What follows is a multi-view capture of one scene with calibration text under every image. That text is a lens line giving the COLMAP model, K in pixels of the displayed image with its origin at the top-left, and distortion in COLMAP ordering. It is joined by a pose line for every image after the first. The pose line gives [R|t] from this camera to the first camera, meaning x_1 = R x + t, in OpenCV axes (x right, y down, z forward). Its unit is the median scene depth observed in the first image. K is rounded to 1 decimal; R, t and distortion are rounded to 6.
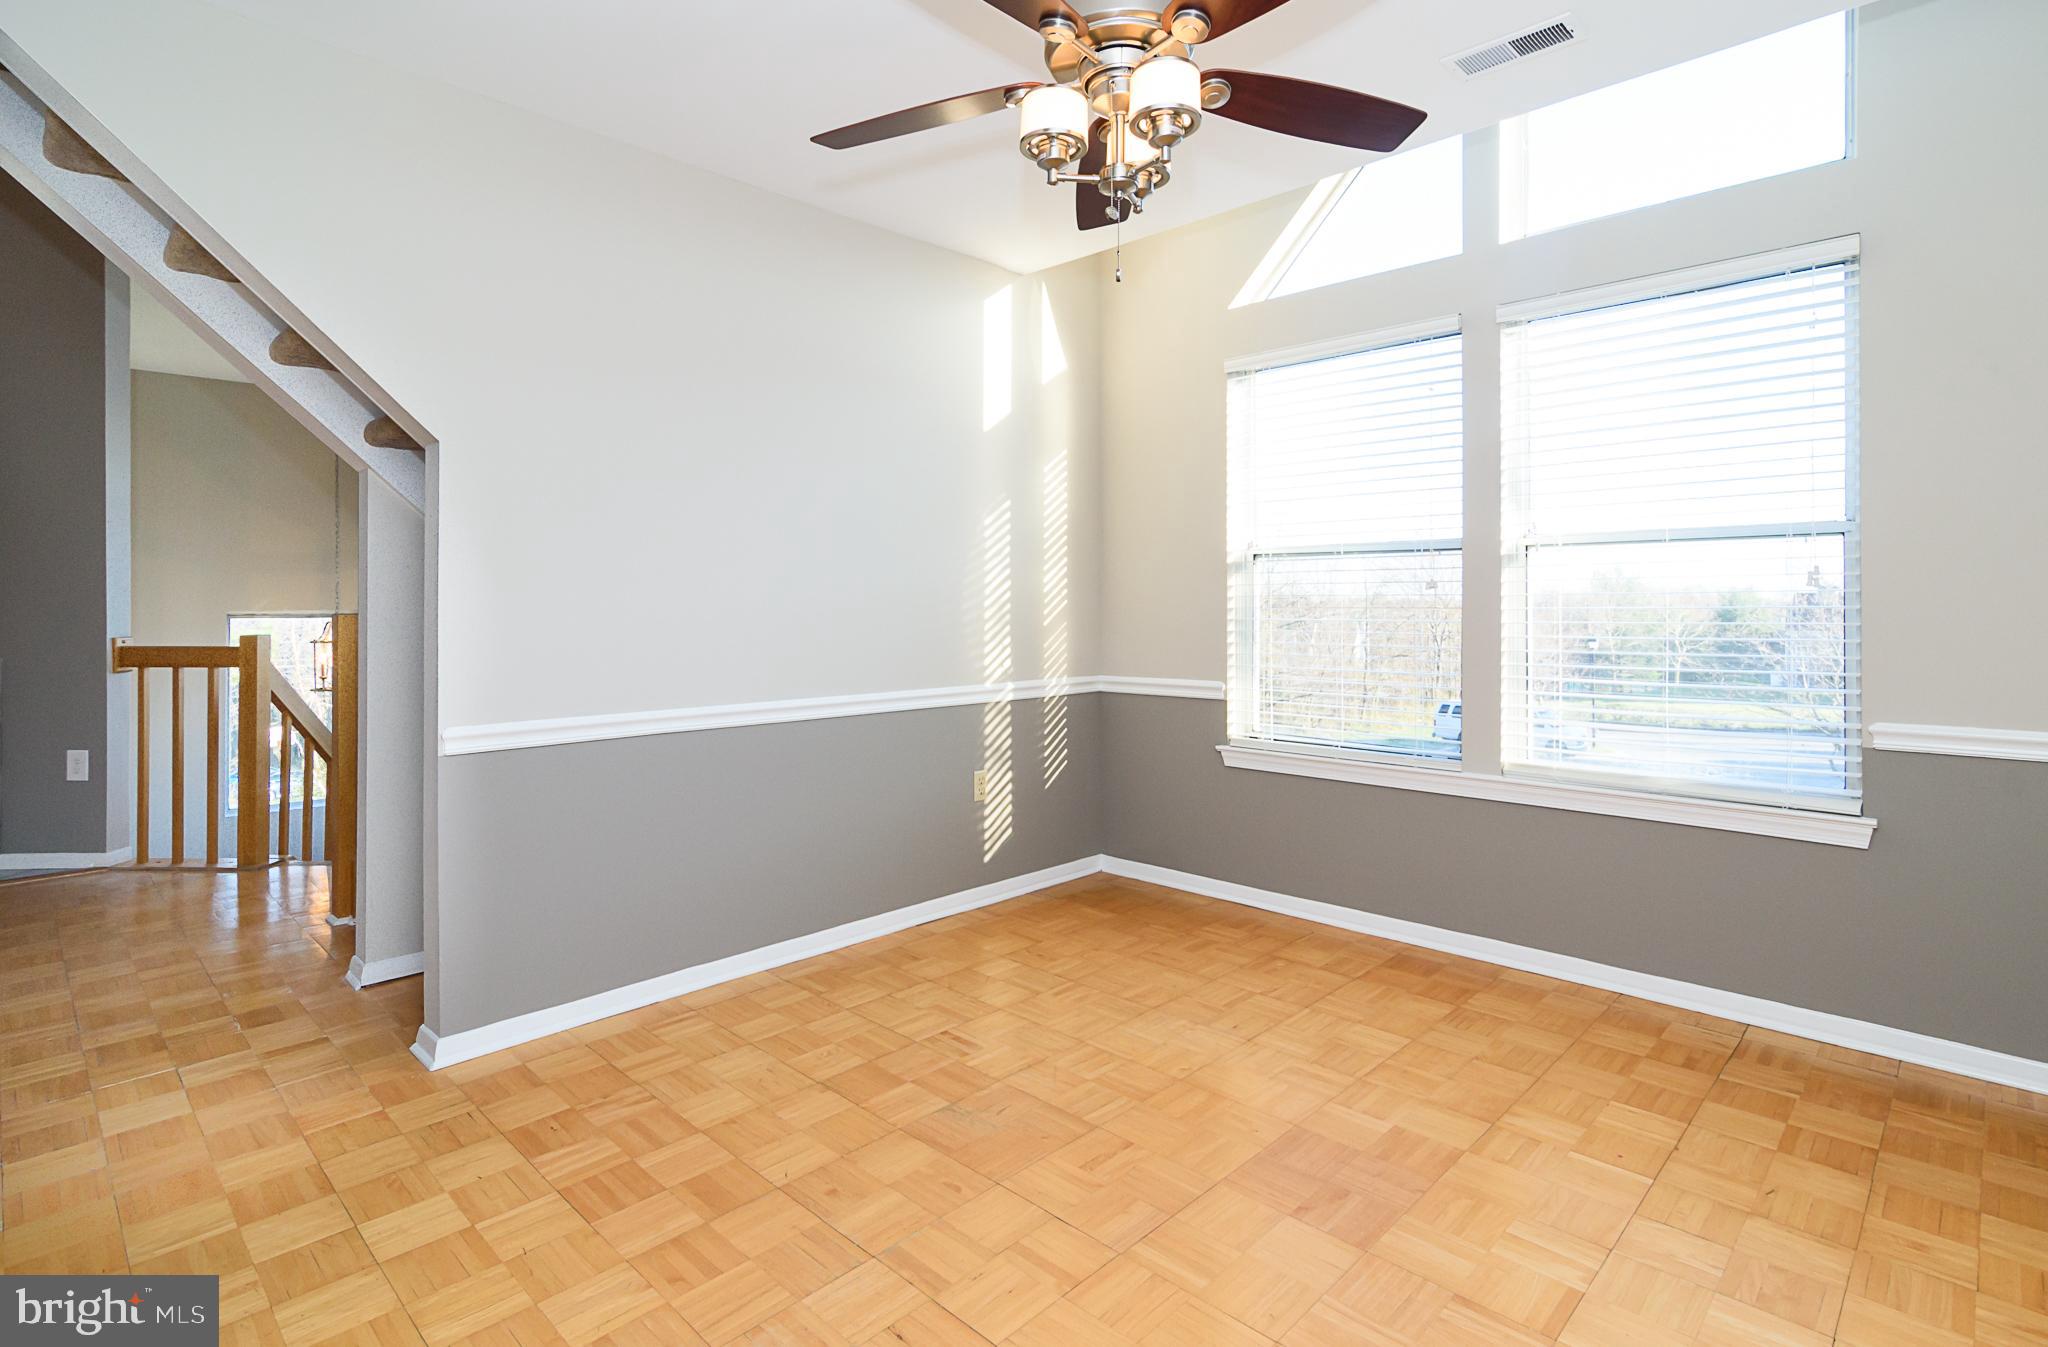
lens RADIAL K [[1015.4, 0, 1017.1], [0, 1015.4, 612.3], [0, 0, 1]] dist [0.001838, 0.000176]
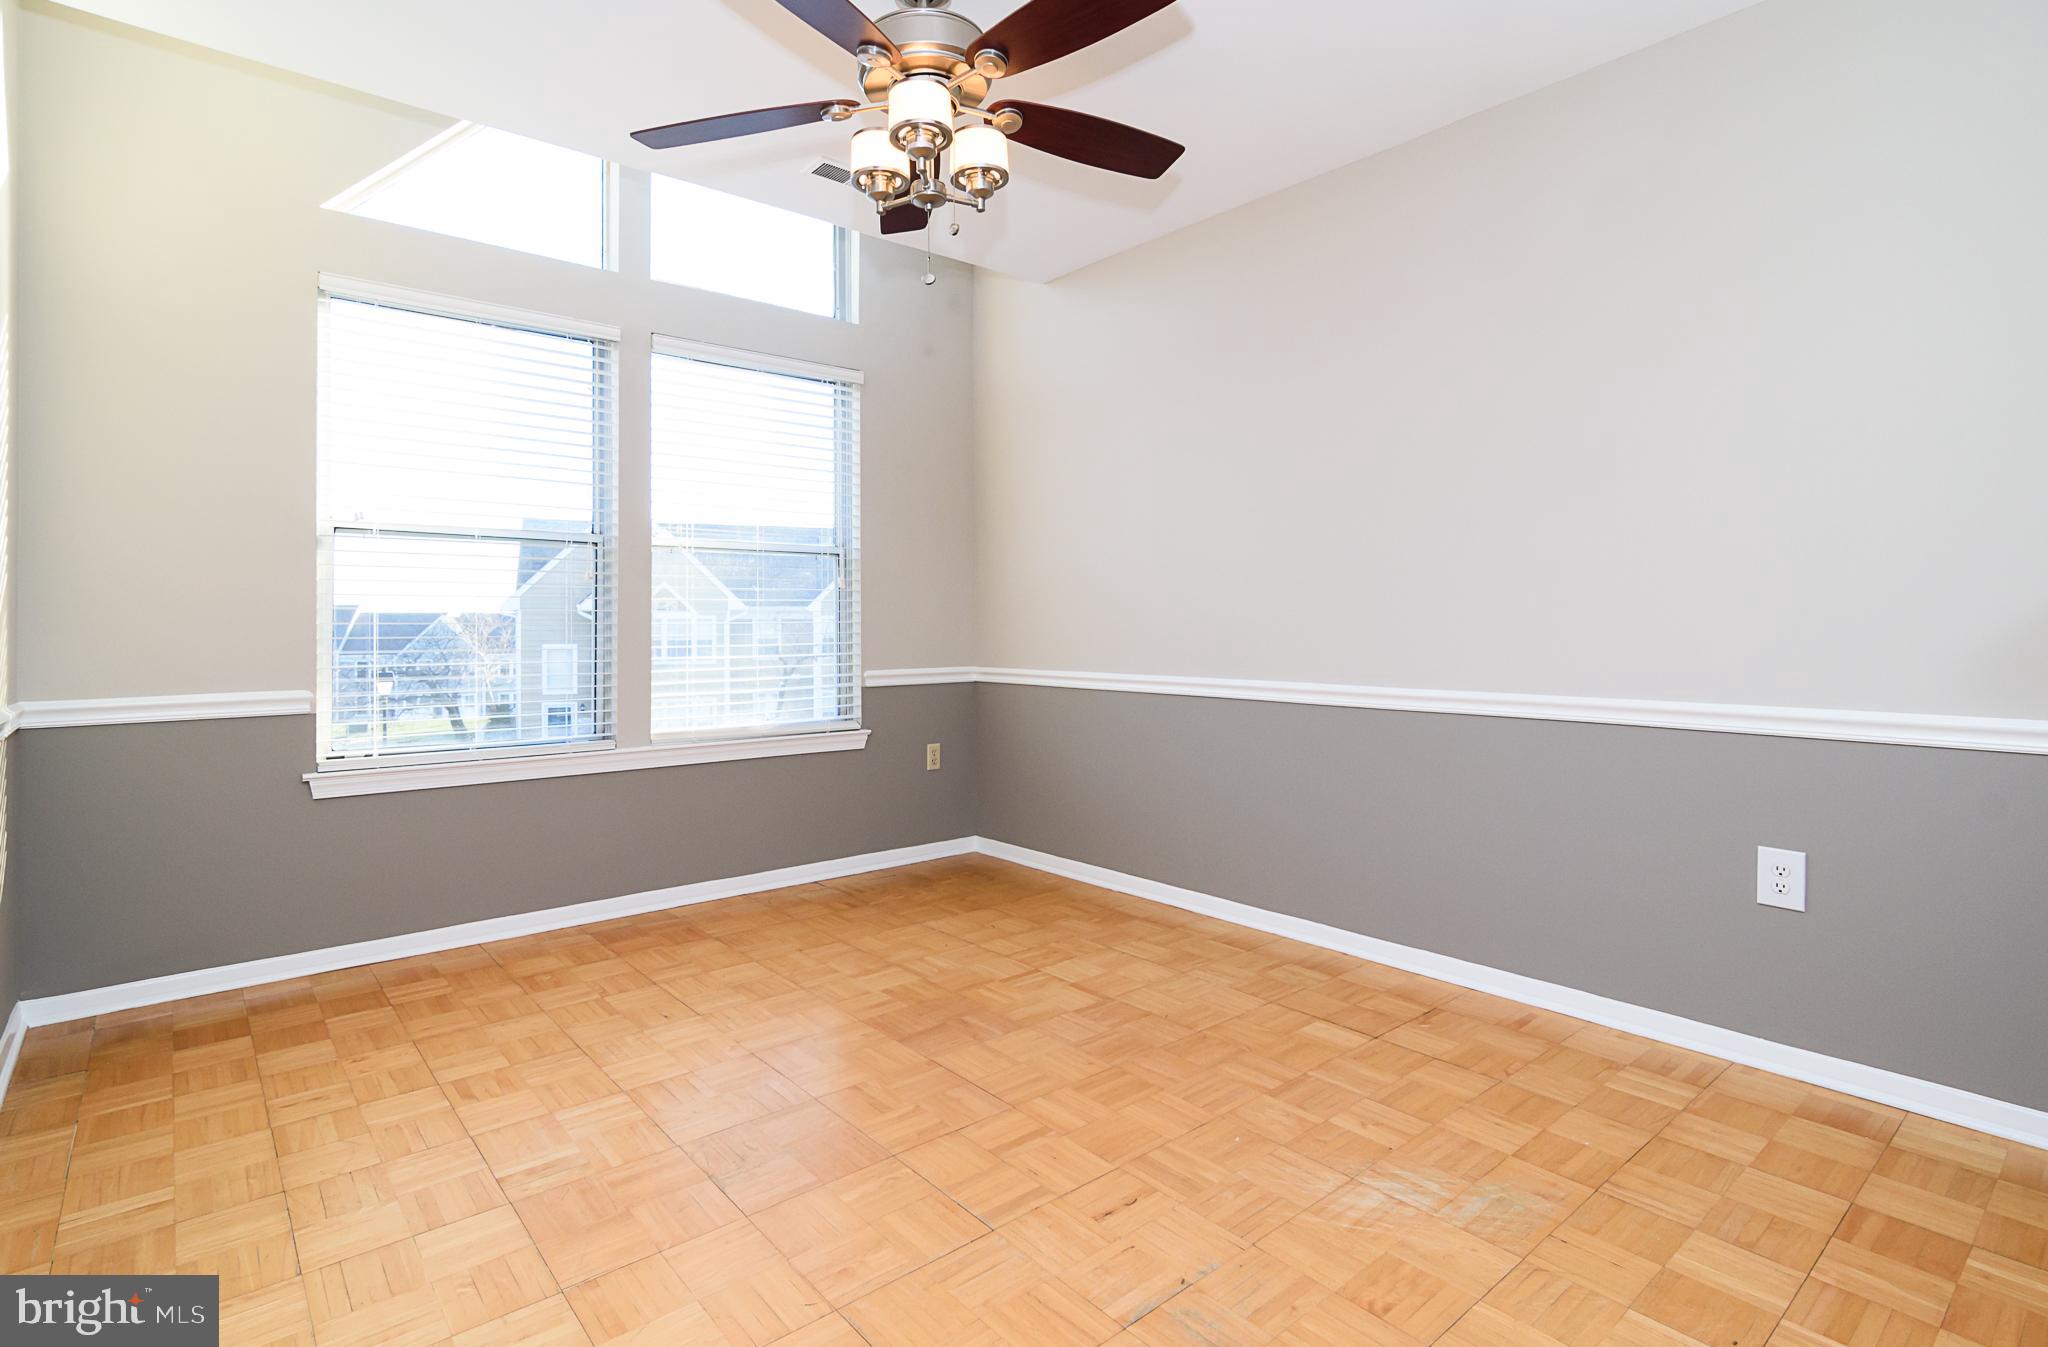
lens RADIAL K [[1001.5, 0, 1031.1], [0, 1001.5, 621.9], [0, 0, 1]] dist [0.001510, -0.000040]
pose [[0.093104, -0.005276, 0.995642, -0.608369], [-0.000268, 0.999986, 0.005324, 0.015942], [-0.995656, -0.000763, 0.093101, 0.471295]]
